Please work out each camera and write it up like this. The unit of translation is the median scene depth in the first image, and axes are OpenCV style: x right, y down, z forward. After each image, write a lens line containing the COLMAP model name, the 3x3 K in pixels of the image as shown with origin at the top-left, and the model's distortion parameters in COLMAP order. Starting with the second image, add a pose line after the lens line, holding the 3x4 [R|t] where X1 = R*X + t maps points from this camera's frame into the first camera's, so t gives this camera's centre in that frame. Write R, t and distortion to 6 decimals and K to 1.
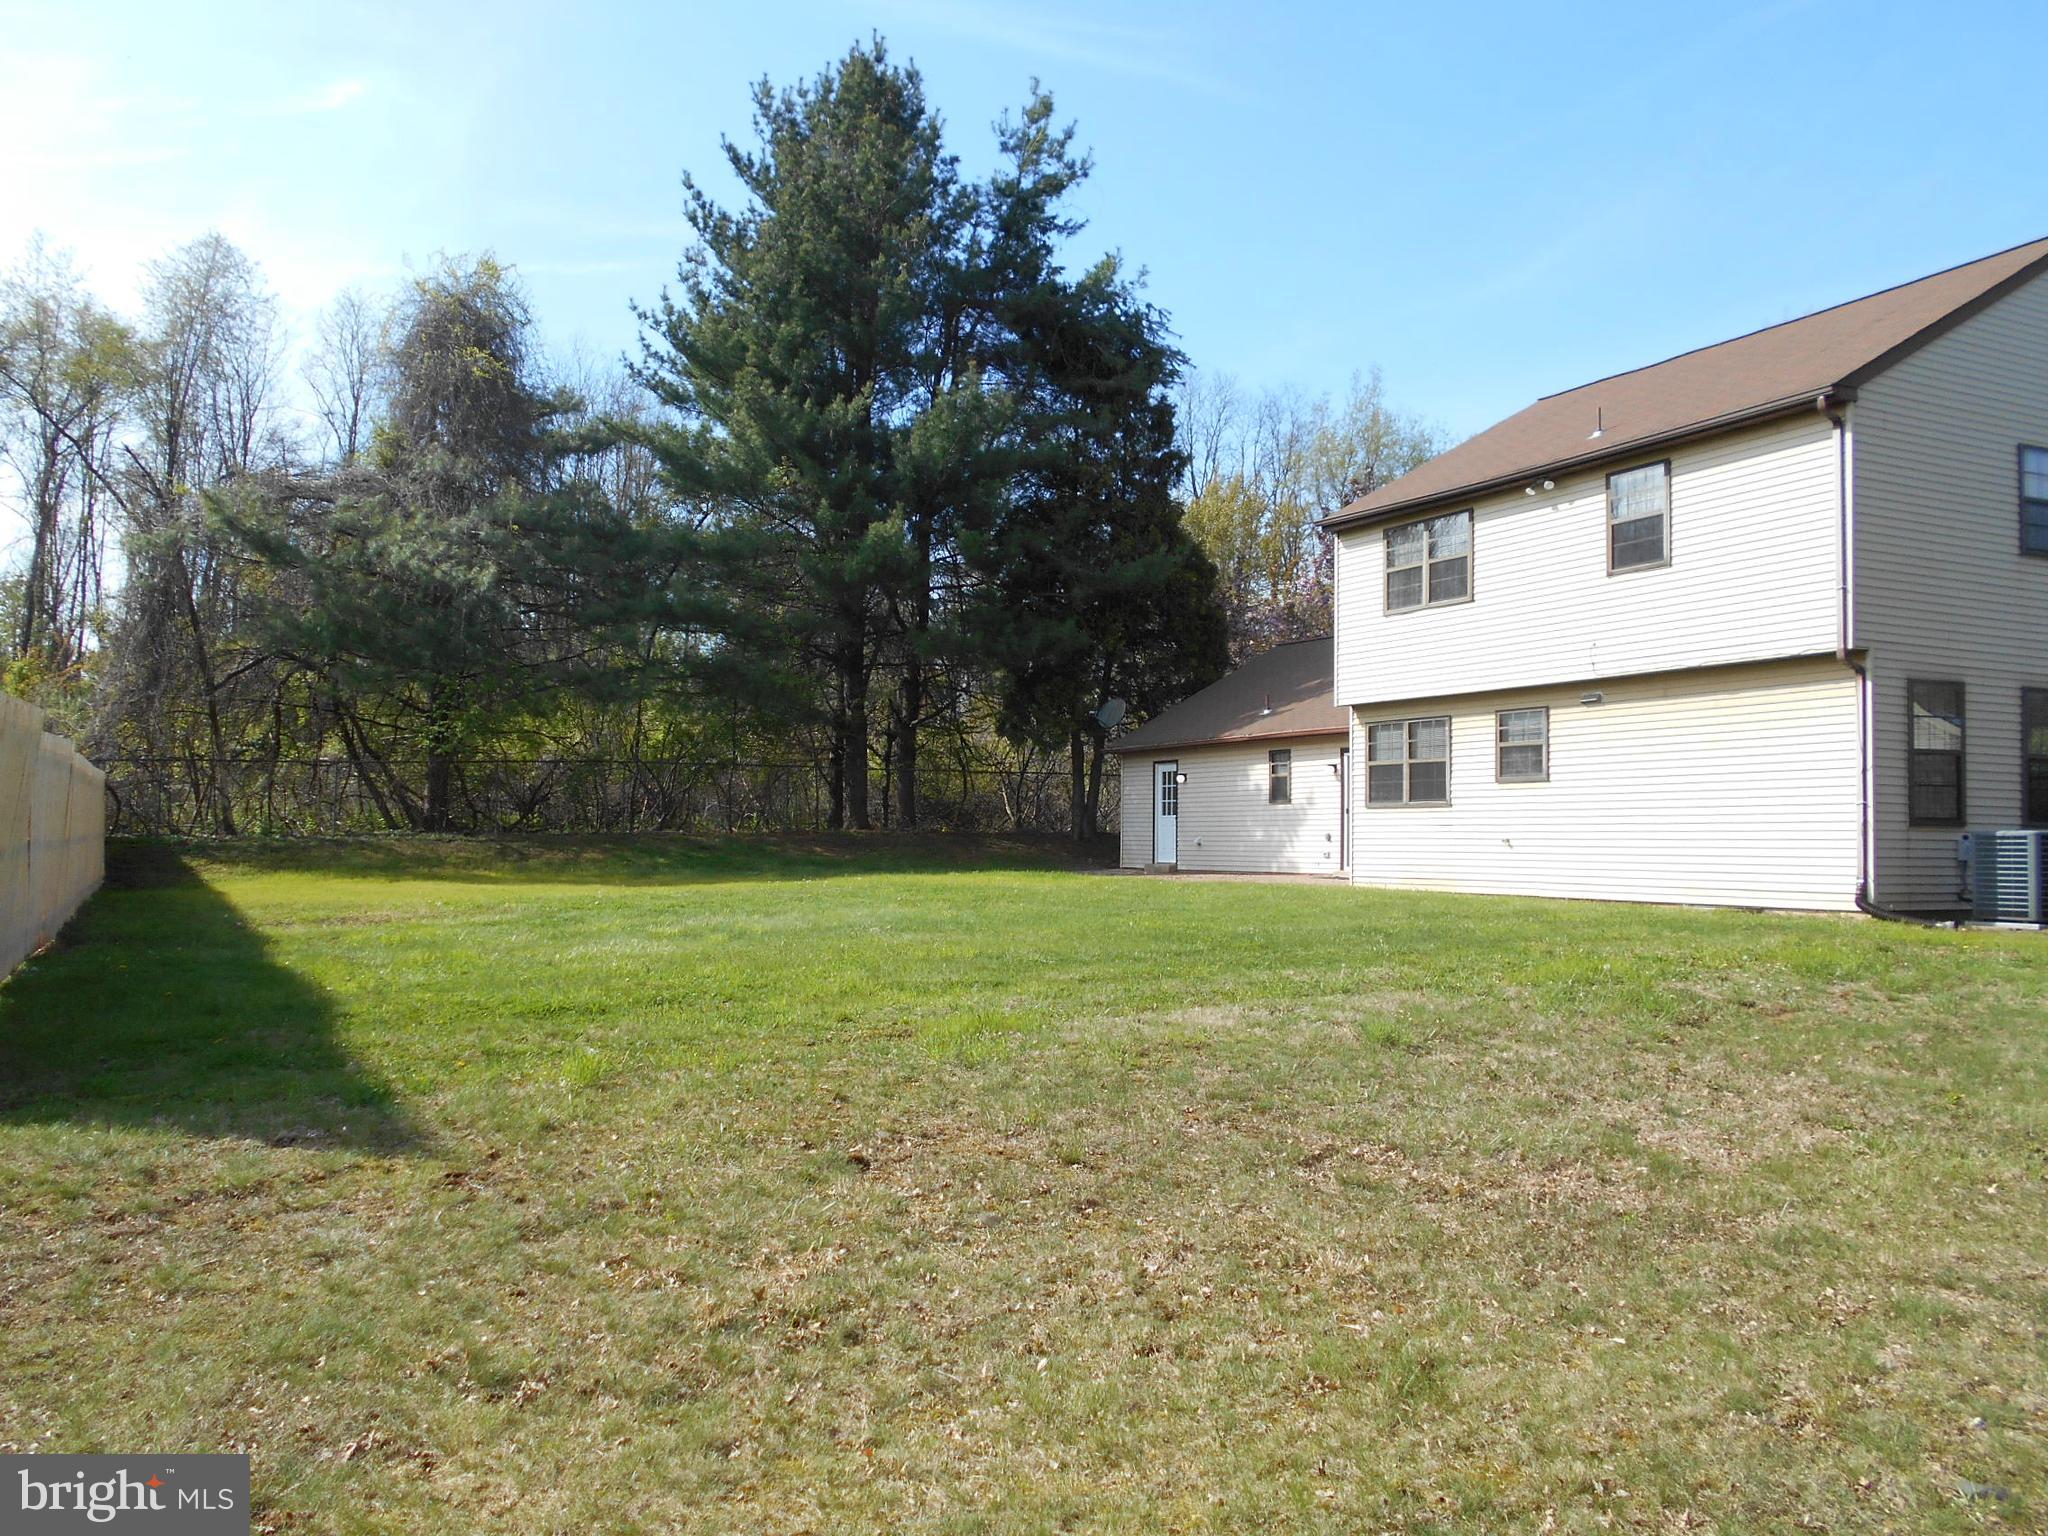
lens RADIAL K [[1622.6, 0, 1005.9], [0, 1622.6, 770.2], [0, 0, 1]] dist [-0.003613, 0.087297]
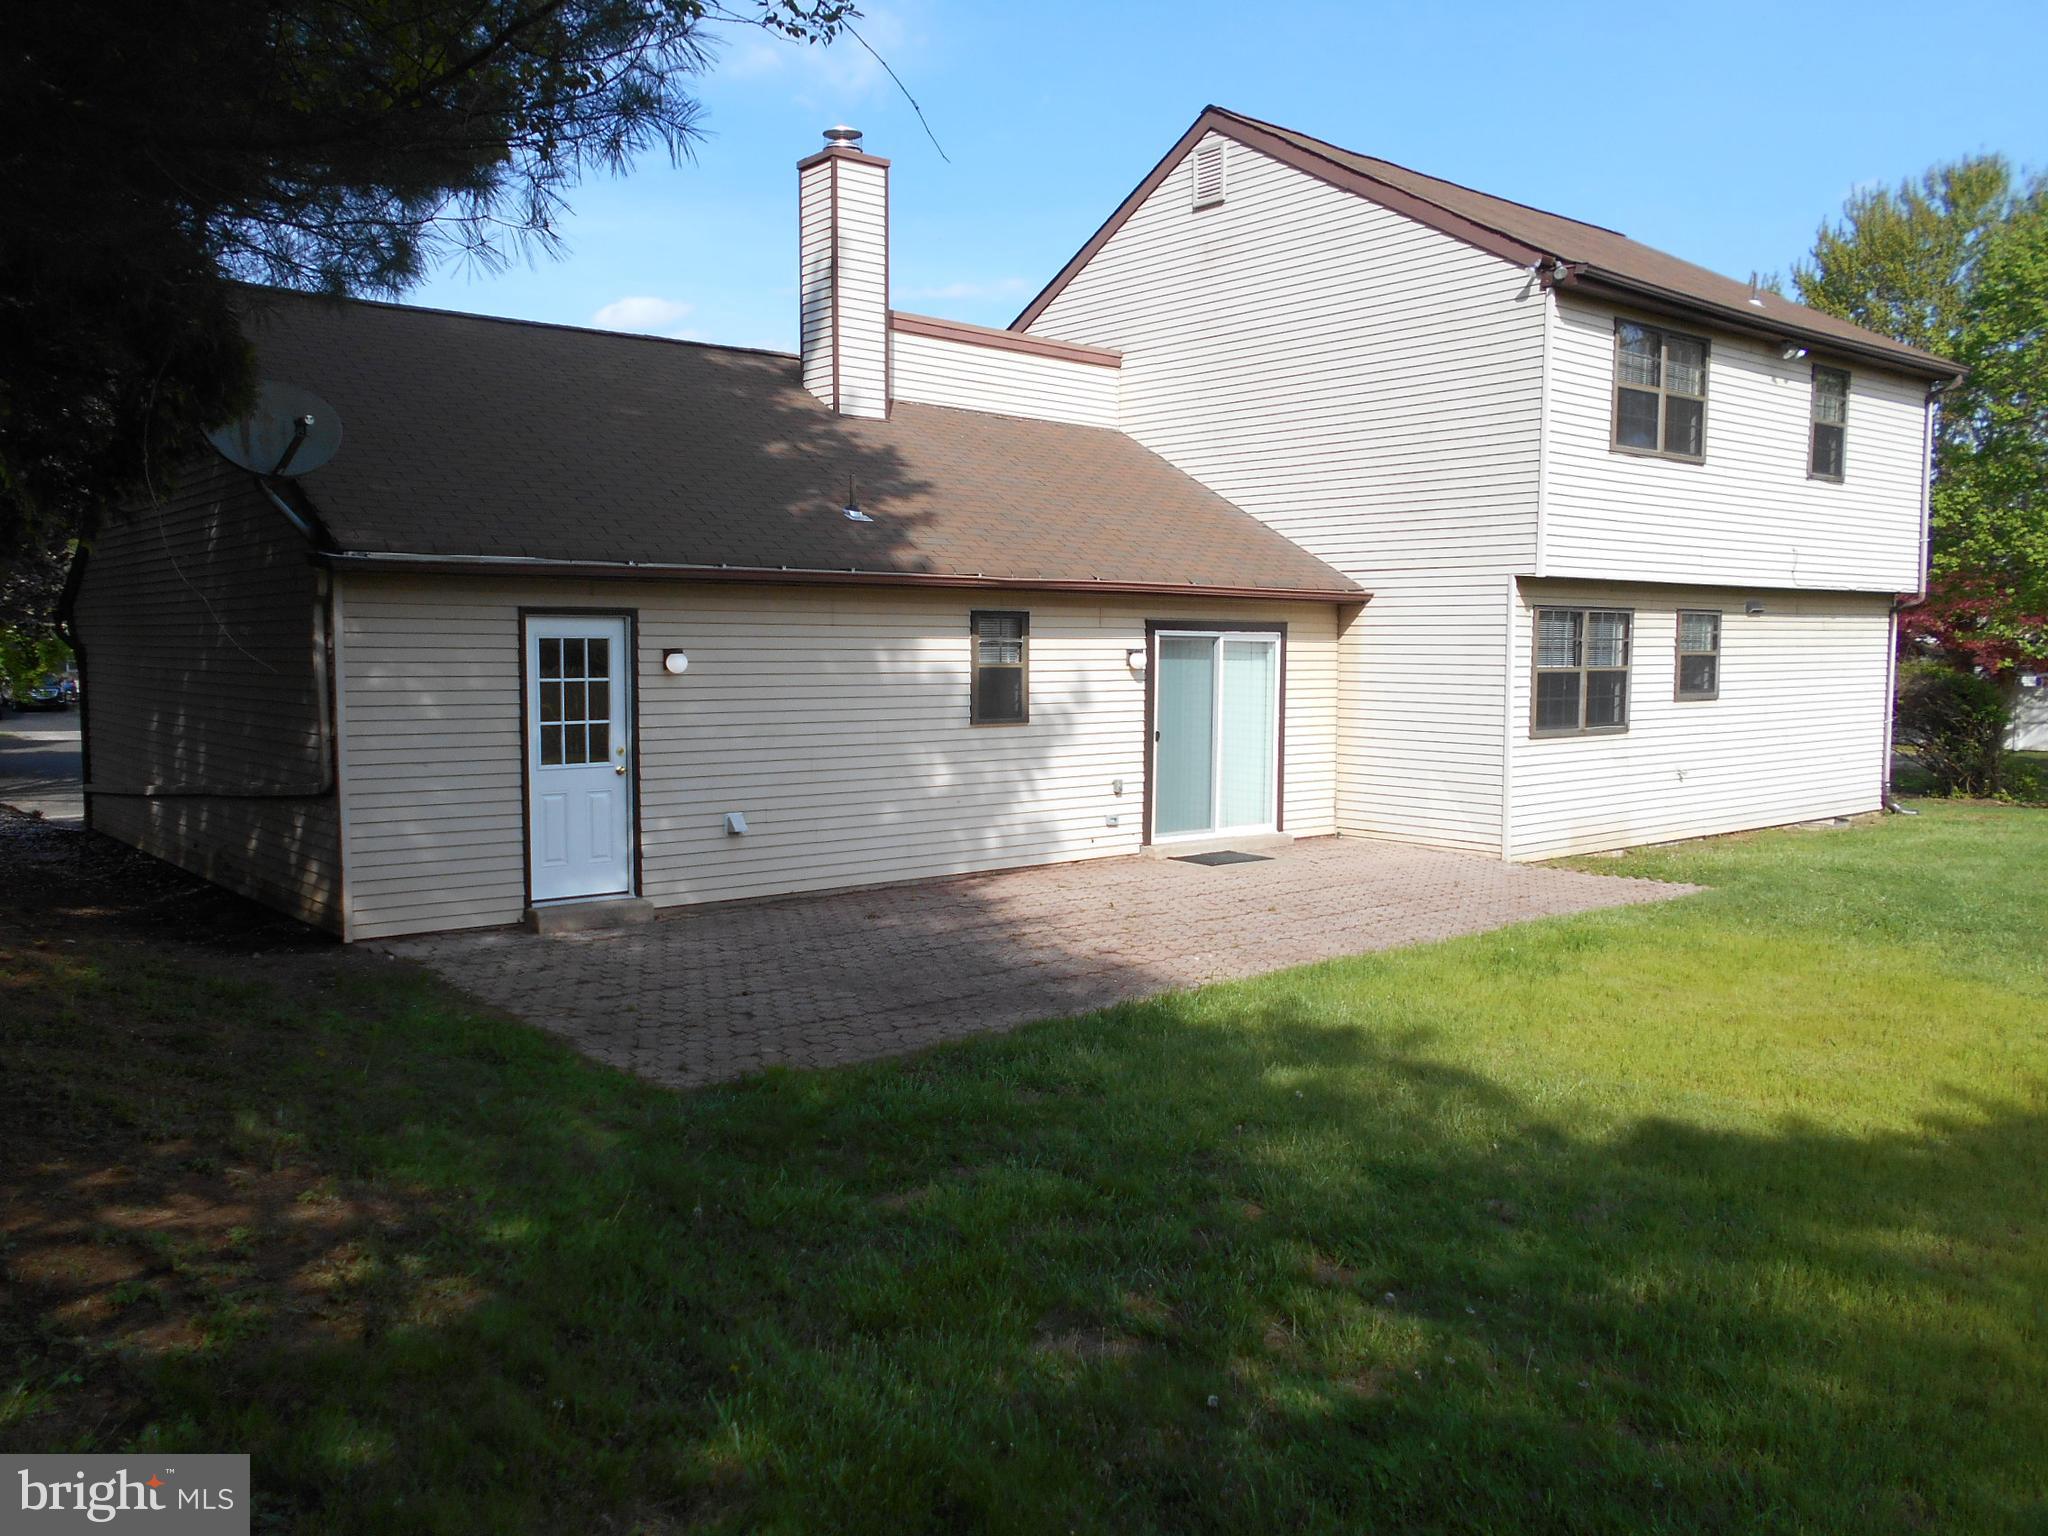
lens RADIAL K [[1622.6, 0, 1005.9], [0, 1622.6, 770.2], [0, 0, 1]] dist [-0.003613, 0.087297]
pose [[-0.214601, -0.086364, 0.972876, -0.371854], [-0.048761, 0.995788, 0.077642, -0.004041], [-0.975484, -0.030777, -0.217908, 1.376954]]
